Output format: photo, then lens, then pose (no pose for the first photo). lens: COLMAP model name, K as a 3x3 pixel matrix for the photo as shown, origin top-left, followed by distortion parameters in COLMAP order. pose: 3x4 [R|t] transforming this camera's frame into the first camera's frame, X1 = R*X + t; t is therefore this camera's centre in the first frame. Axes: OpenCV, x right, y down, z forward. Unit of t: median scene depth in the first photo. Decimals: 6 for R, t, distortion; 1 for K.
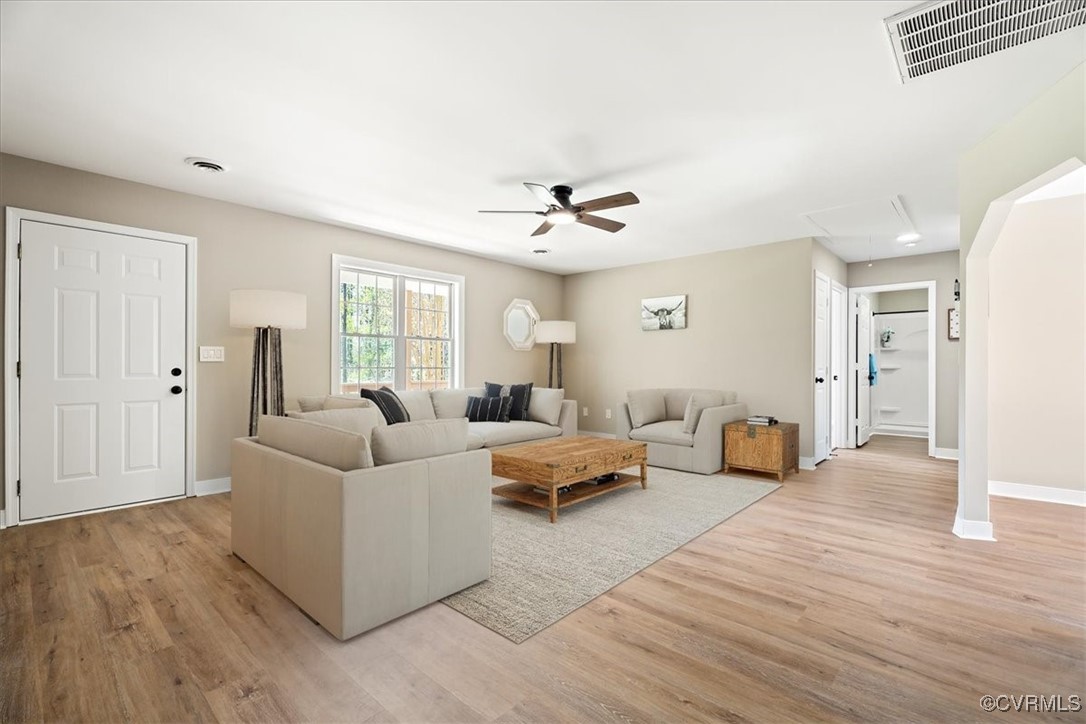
lens RADIAL K [[483.6, 0, 543.0], [0, 483.6, 362.0], [0, 0, 1]] dist [0.000293, 0.000112]
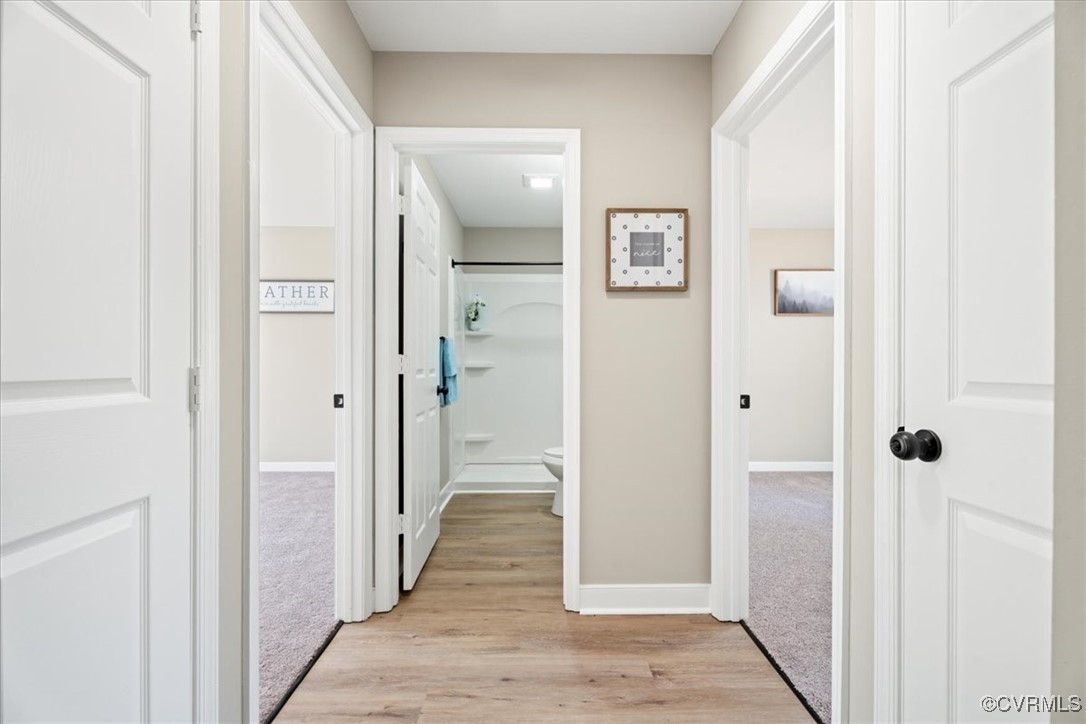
lens RADIAL K [[483.6, 0, 543.0], [0, 483.6, 362.0], [0, 0, 1]] dist [0.000293, 0.000112]
pose [[0.729362, -0.001187, 0.684127, 0.431828], [-0.000690, 0.999997, 0.002471, 0.005579], [-0.684127, -0.002274, 0.729359, 0.601350]]
